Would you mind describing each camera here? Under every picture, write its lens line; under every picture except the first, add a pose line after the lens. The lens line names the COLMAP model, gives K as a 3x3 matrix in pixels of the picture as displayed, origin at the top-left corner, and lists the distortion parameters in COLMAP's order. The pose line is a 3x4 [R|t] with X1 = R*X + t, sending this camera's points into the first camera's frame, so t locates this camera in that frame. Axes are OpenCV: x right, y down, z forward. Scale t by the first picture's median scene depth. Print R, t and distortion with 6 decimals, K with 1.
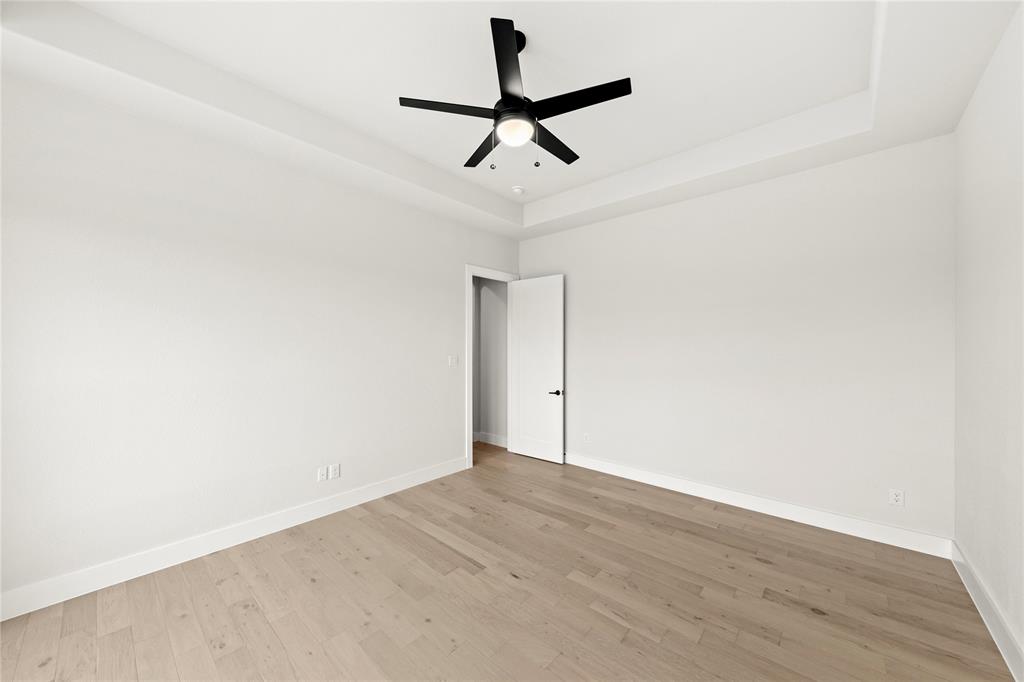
lens RADIAL K [[363.1, 0, 512.0], [0, 363.1, 341.0], [0, 0, 1]] dist [0.000135, -0.000112]
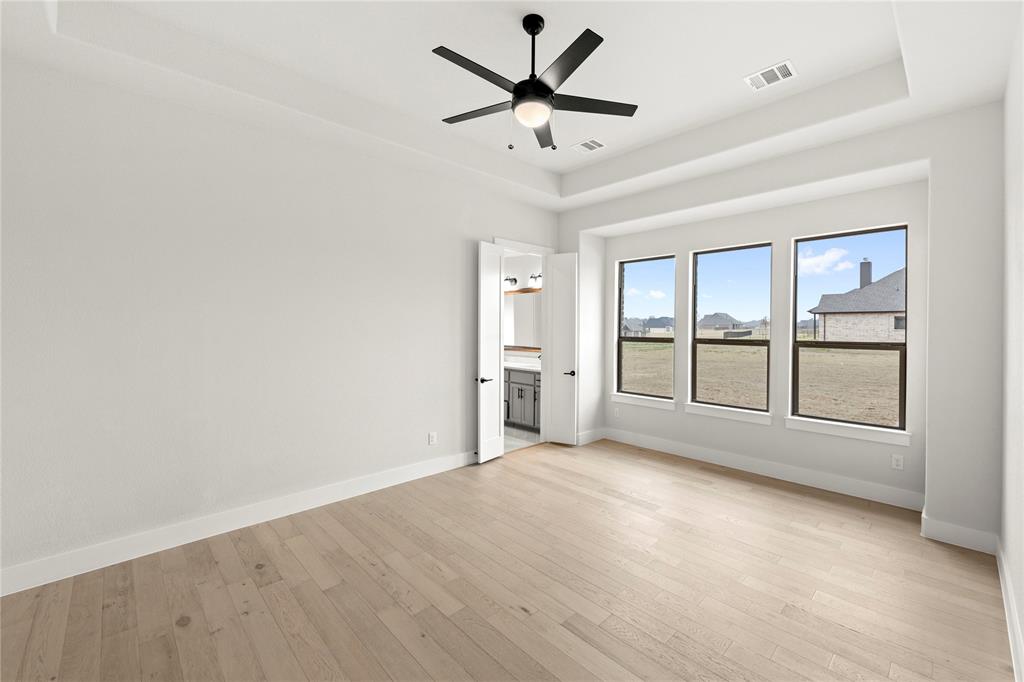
lens RADIAL K [[435.2, 0, 512.0], [0, 435.2, 341.0], [0, 0, 1]] dist [-0.000030, -0.000007]
pose [[-0.993524, -0.004621, 0.113527, -0.078017], [-0.003307, 0.999925, 0.011757, 0.027681], [-0.113573, 0.011306, -0.993465, 2.134711]]
